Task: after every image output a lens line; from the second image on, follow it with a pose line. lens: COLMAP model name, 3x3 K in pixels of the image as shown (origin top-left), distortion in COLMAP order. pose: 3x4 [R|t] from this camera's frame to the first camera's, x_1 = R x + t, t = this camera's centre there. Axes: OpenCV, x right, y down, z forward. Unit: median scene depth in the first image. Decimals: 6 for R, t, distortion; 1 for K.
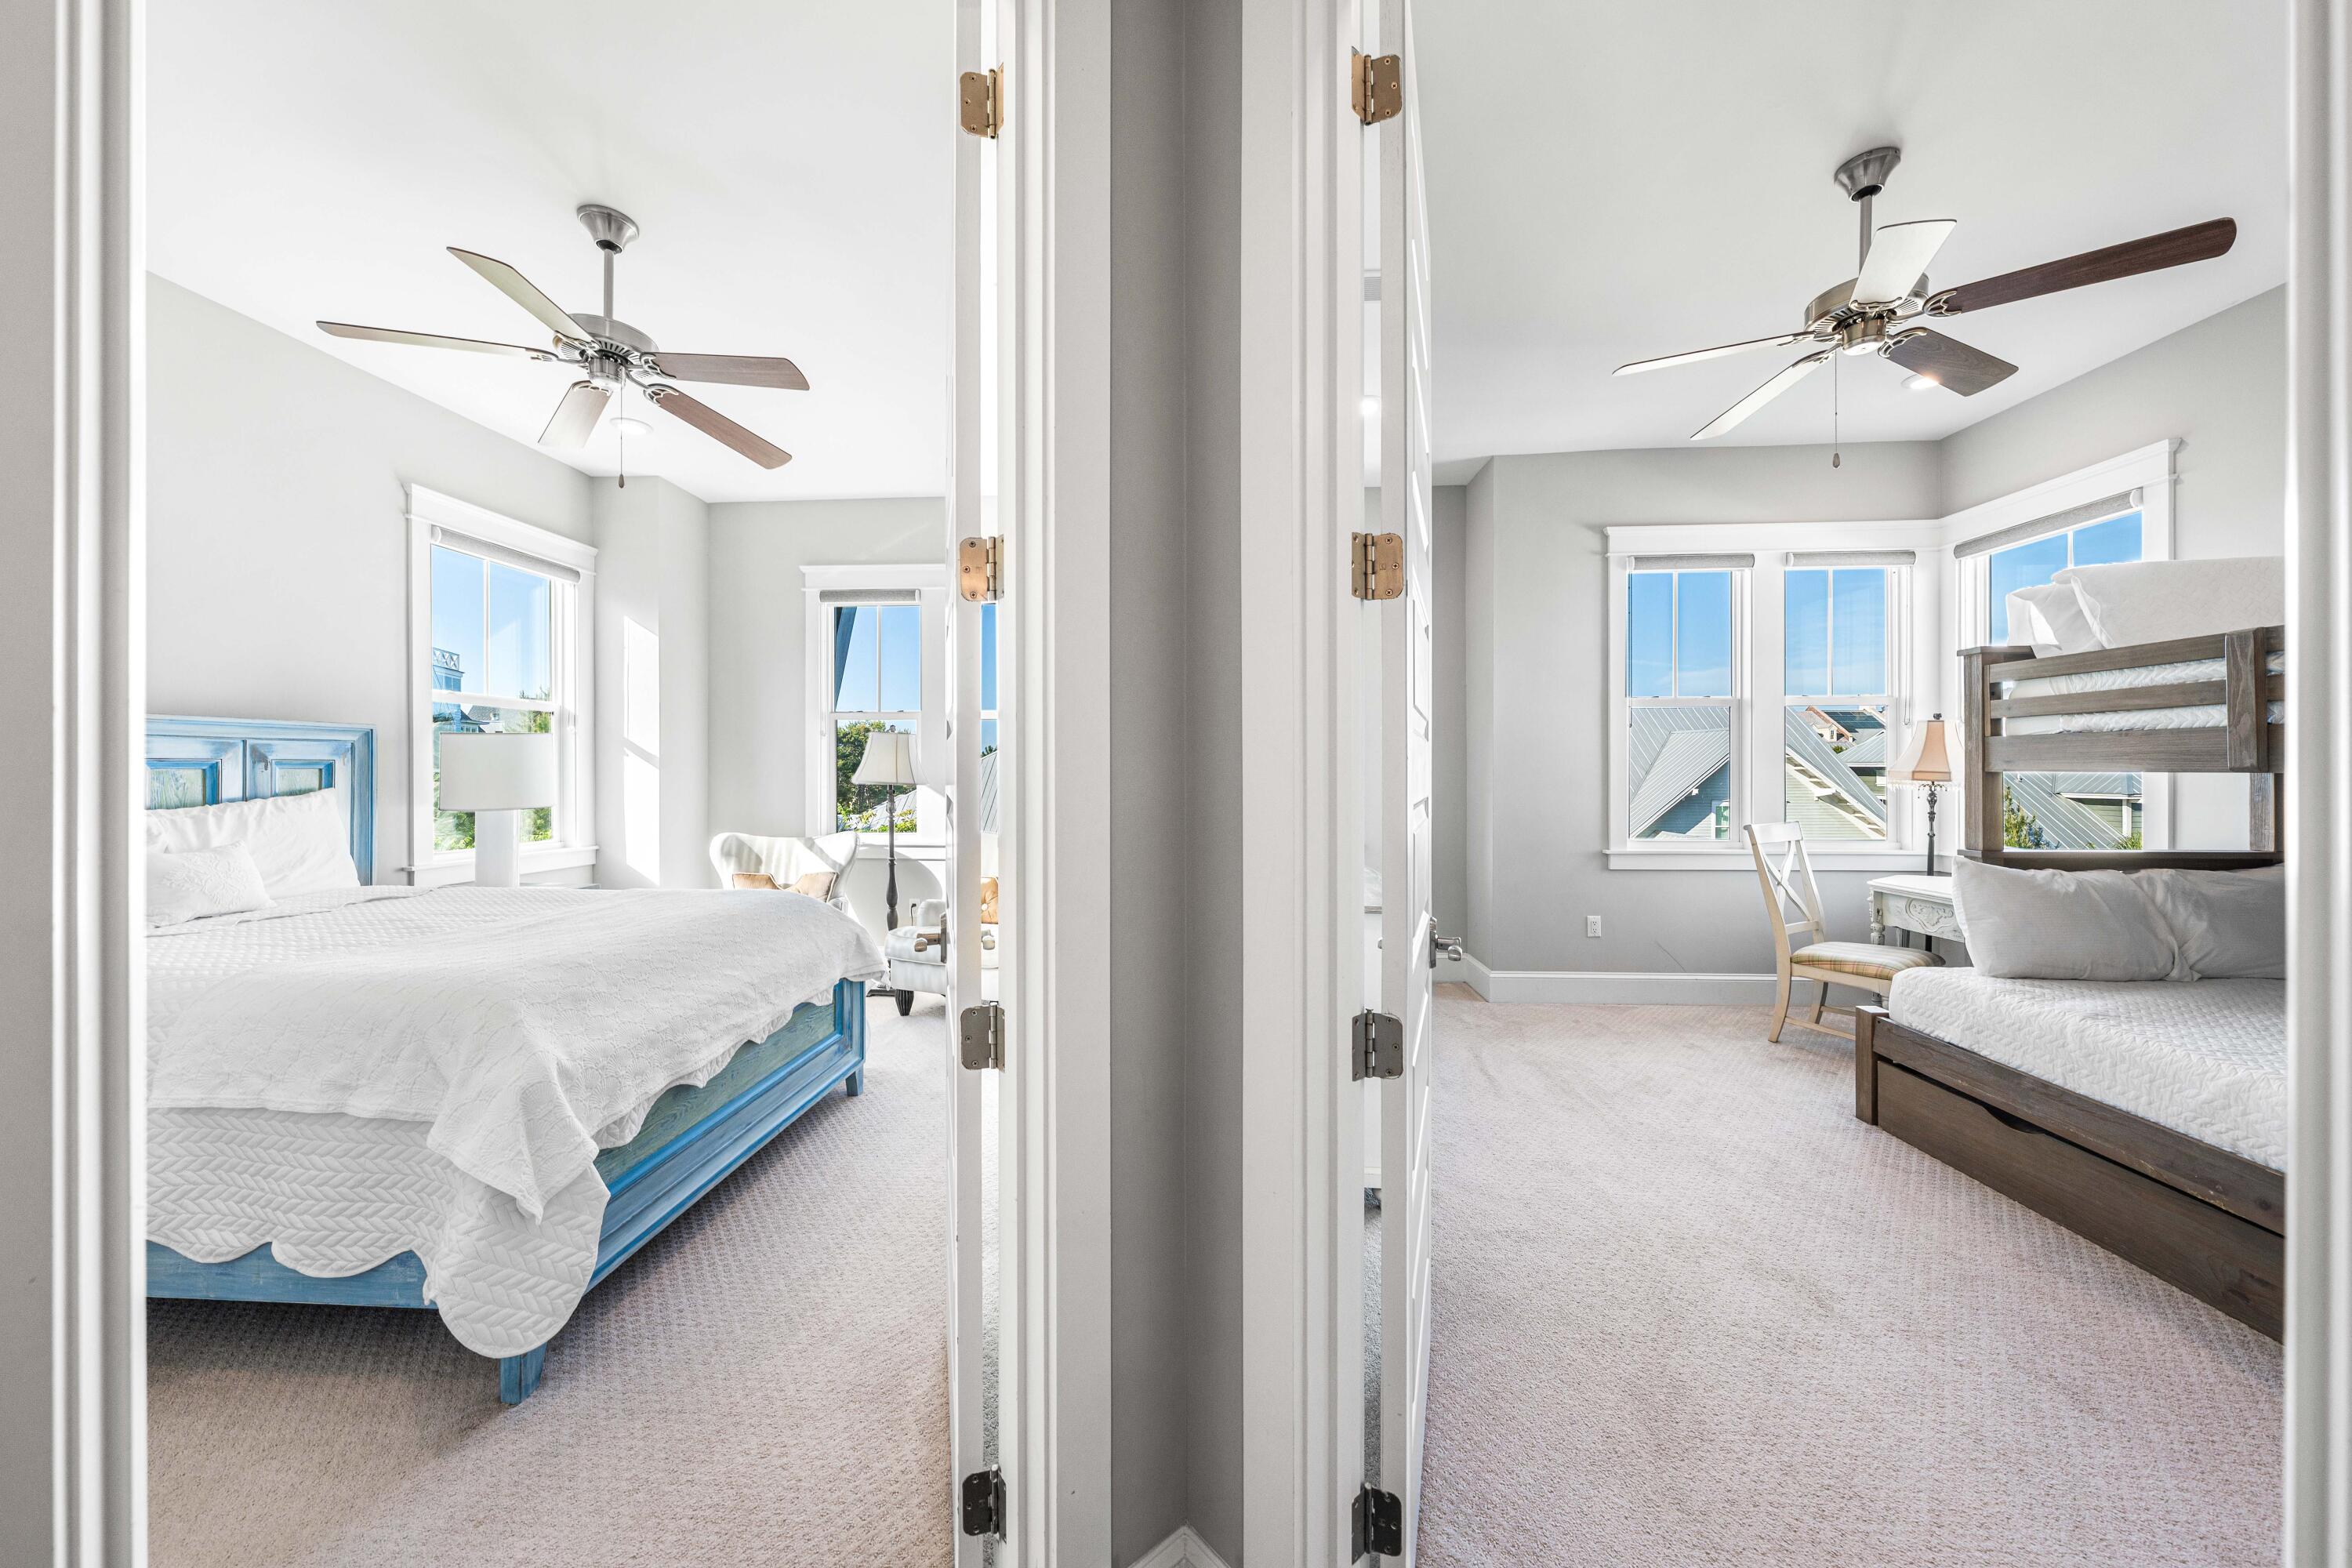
lens RADIAL K [[815.6, 0, 1177.3], [0, 815.6, 772.7], [0, 0, 1]] dist [-0.000874, -0.000074]
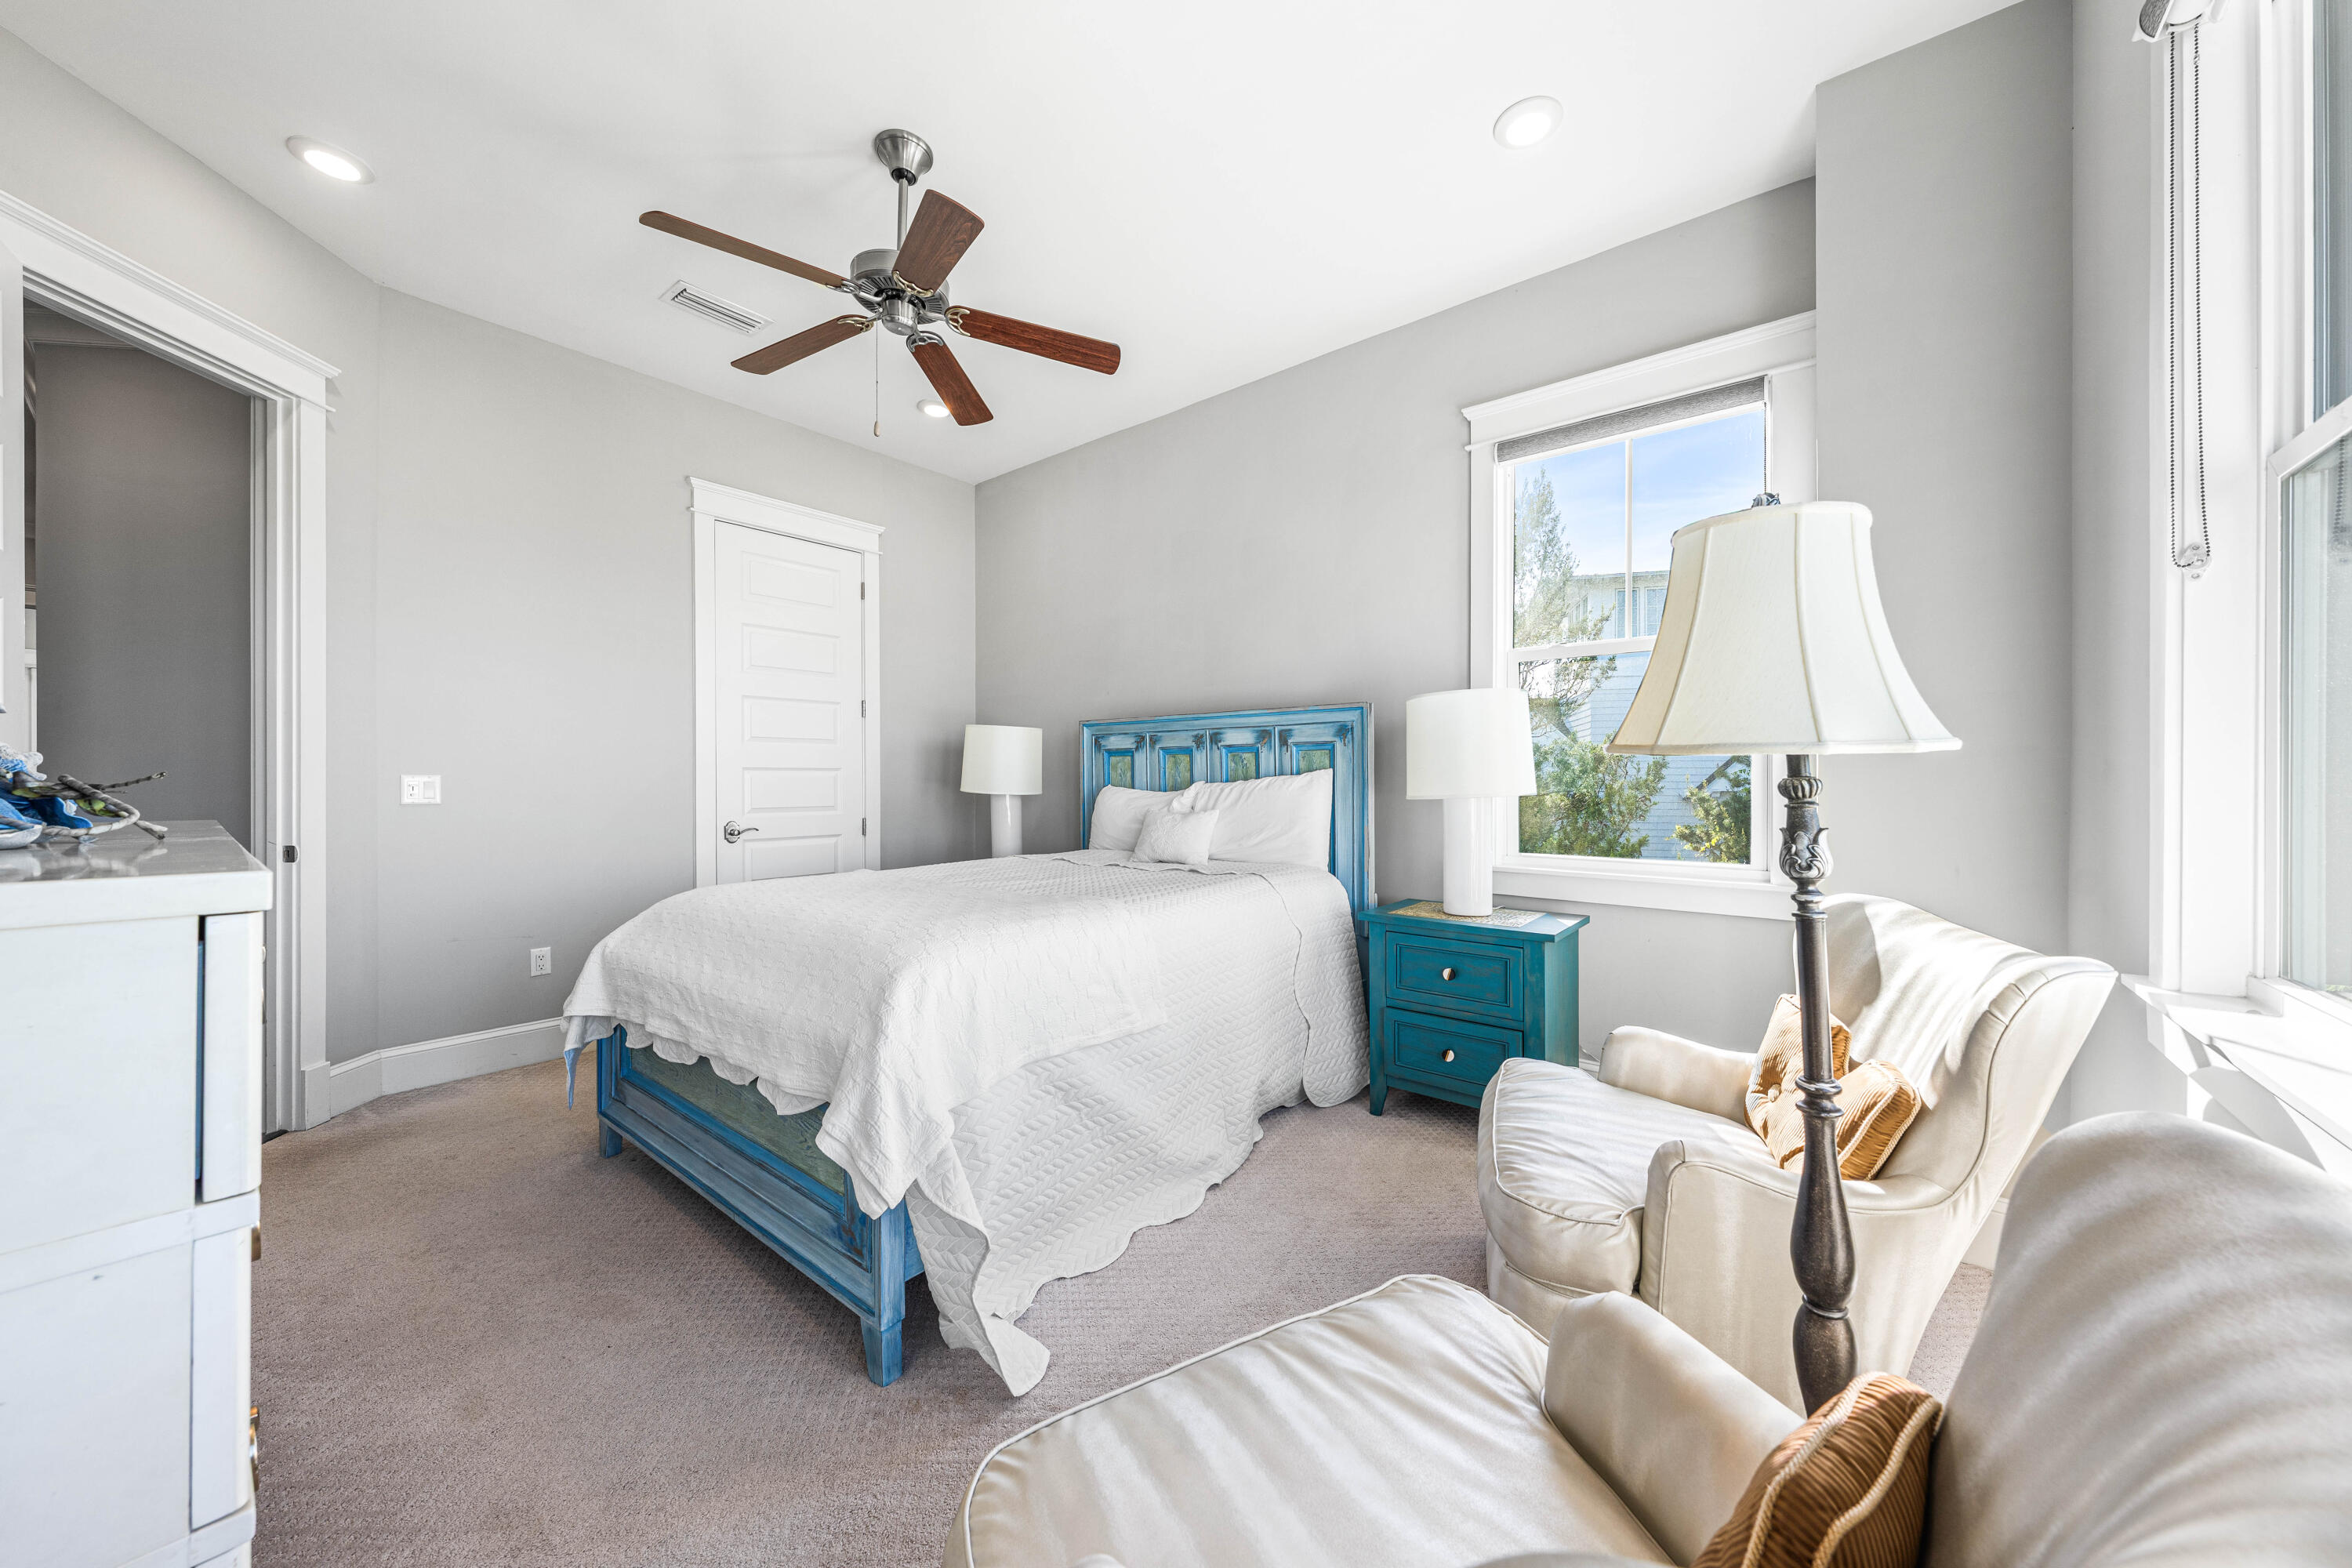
lens RADIAL K [[815.6, 0, 1175.0], [0, 815.6, 772.1], [0, 0, 1]] dist [-0.000874, -0.000074]
pose [[-0.592941, 0.008732, -0.805199, -0.095337], [0.008464, 0.999954, 0.004611, 0.019839], [0.805202, -0.004082, -0.592987, 1.650528]]
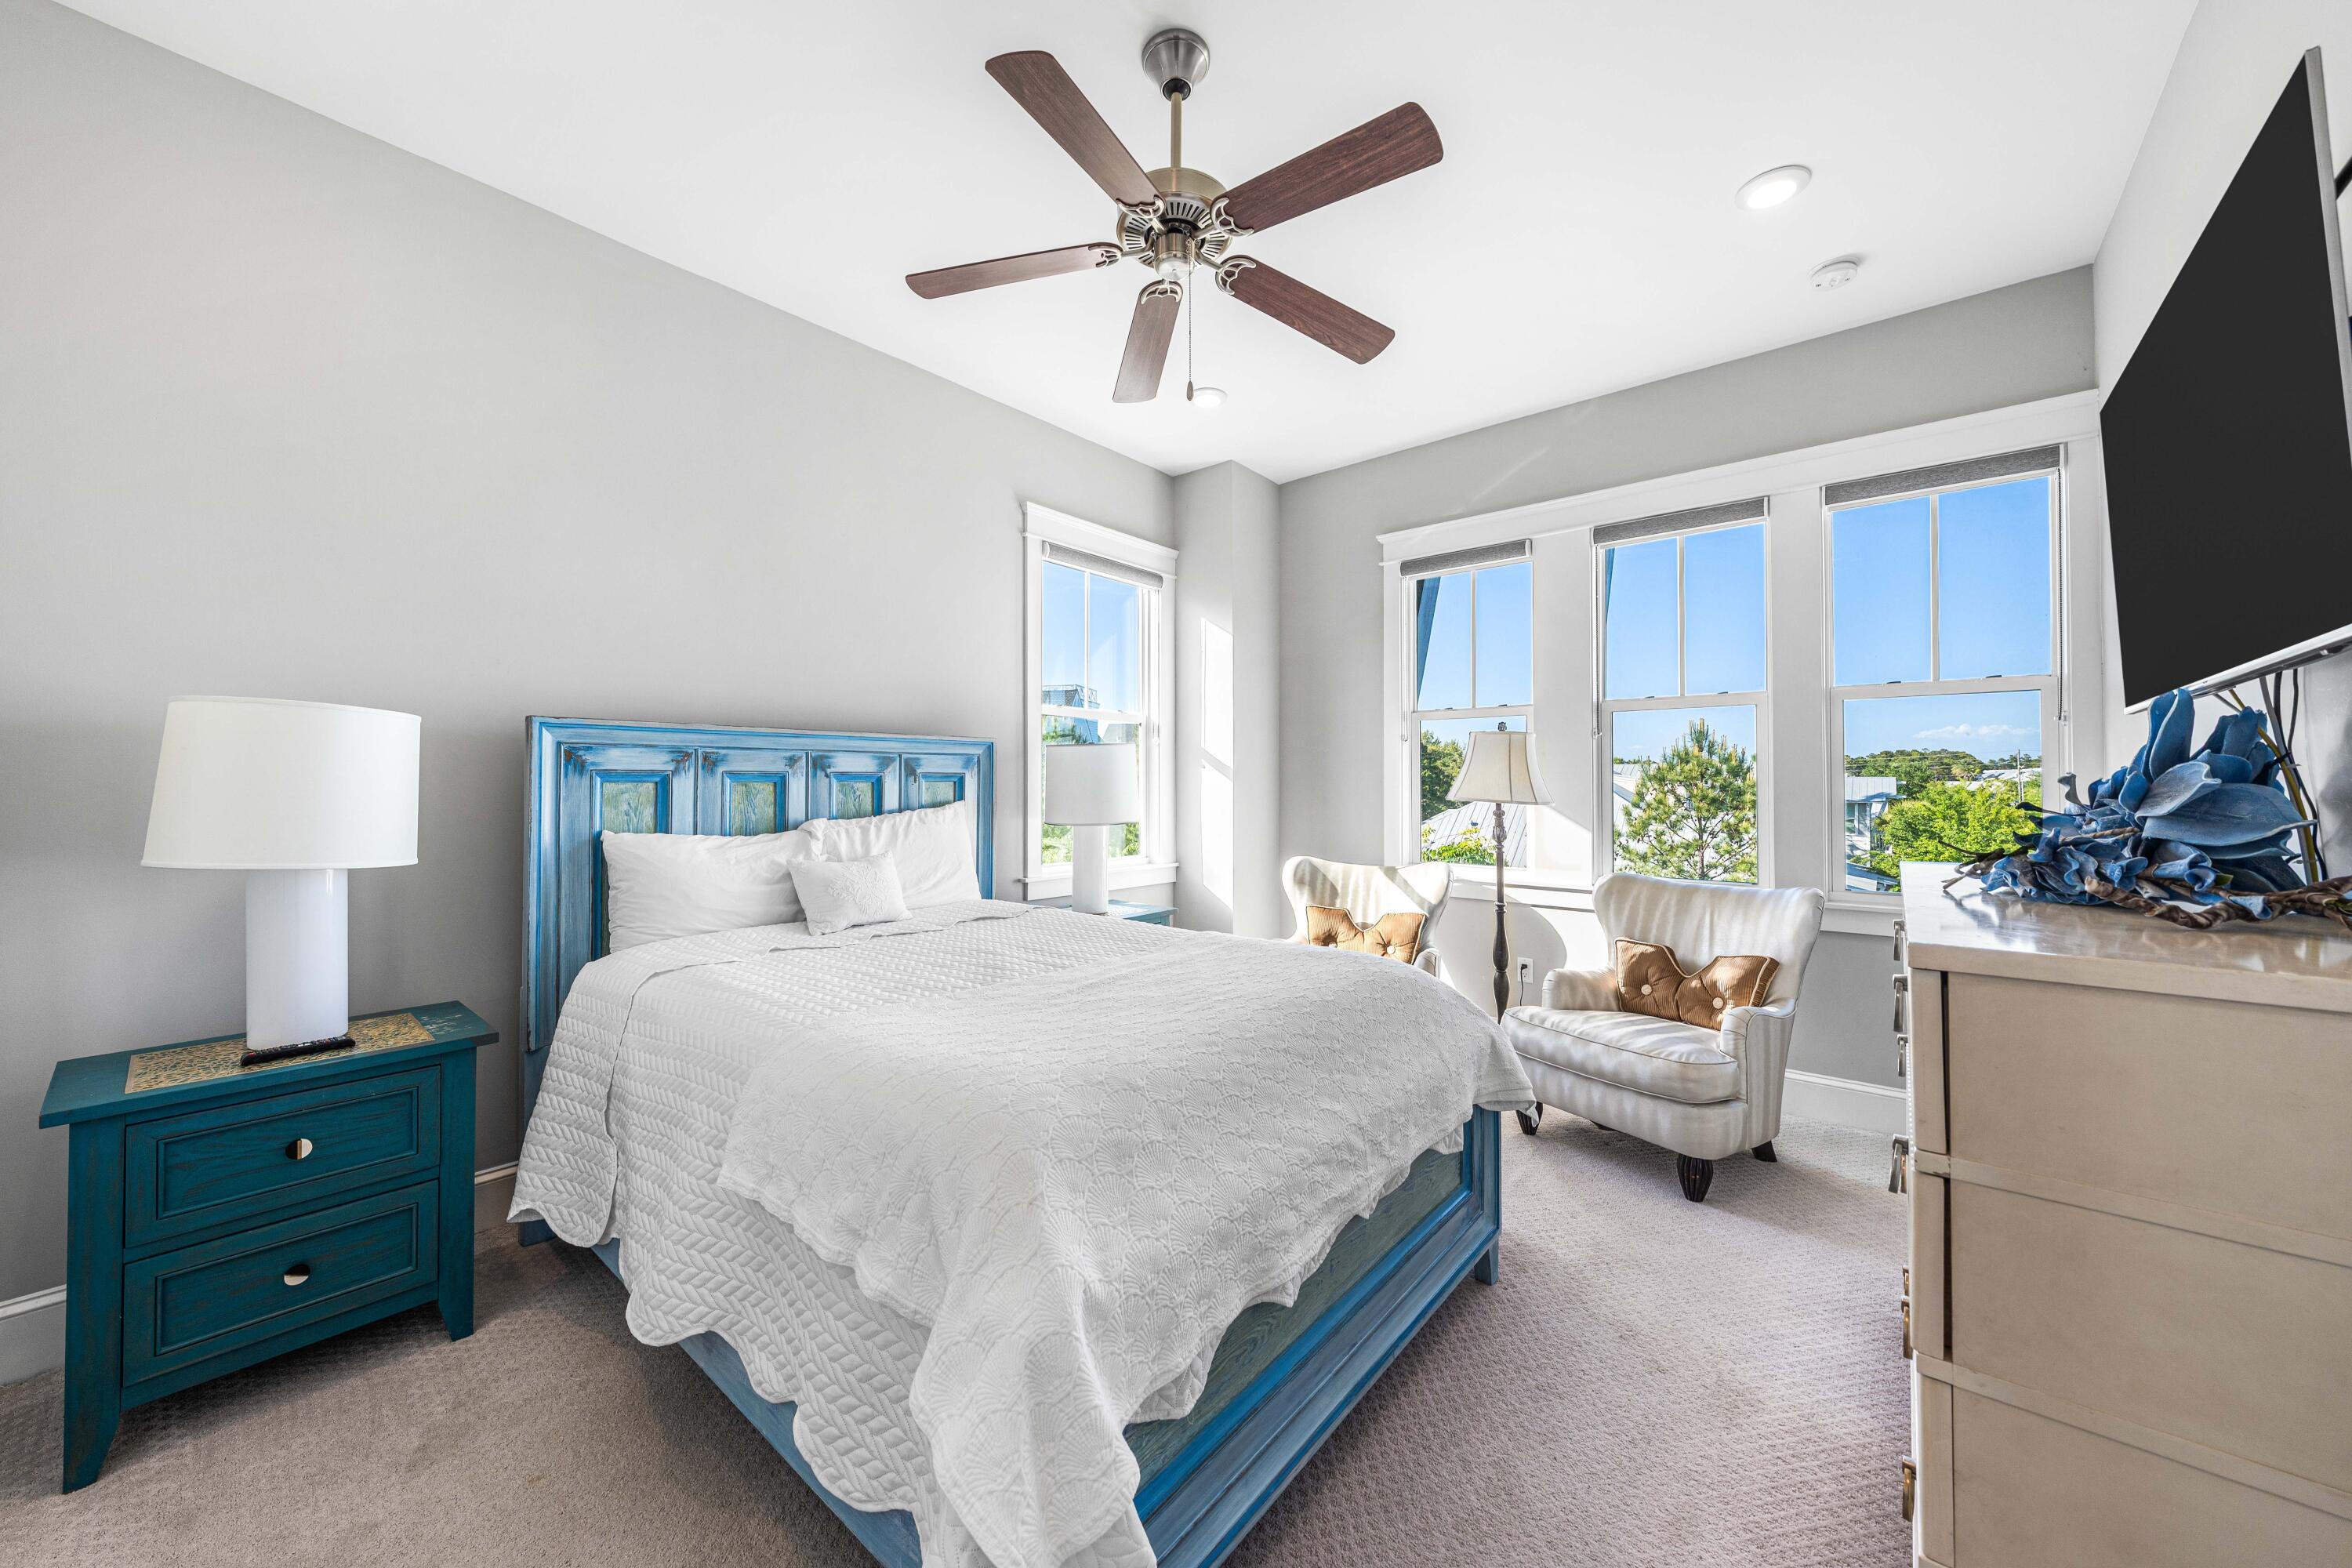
lens RADIAL K [[872.4, 0, 1178.6], [0, 872.4, 769.1], [0, 0, 1]] dist [-0.002407, -0.000177]
pose [[0.809416, -0.009431, -0.587160, -0.196160], [-0.001808, 0.999826, -0.018553, -0.000924], [0.587233, 0.016079, 0.809258, 0.307450]]
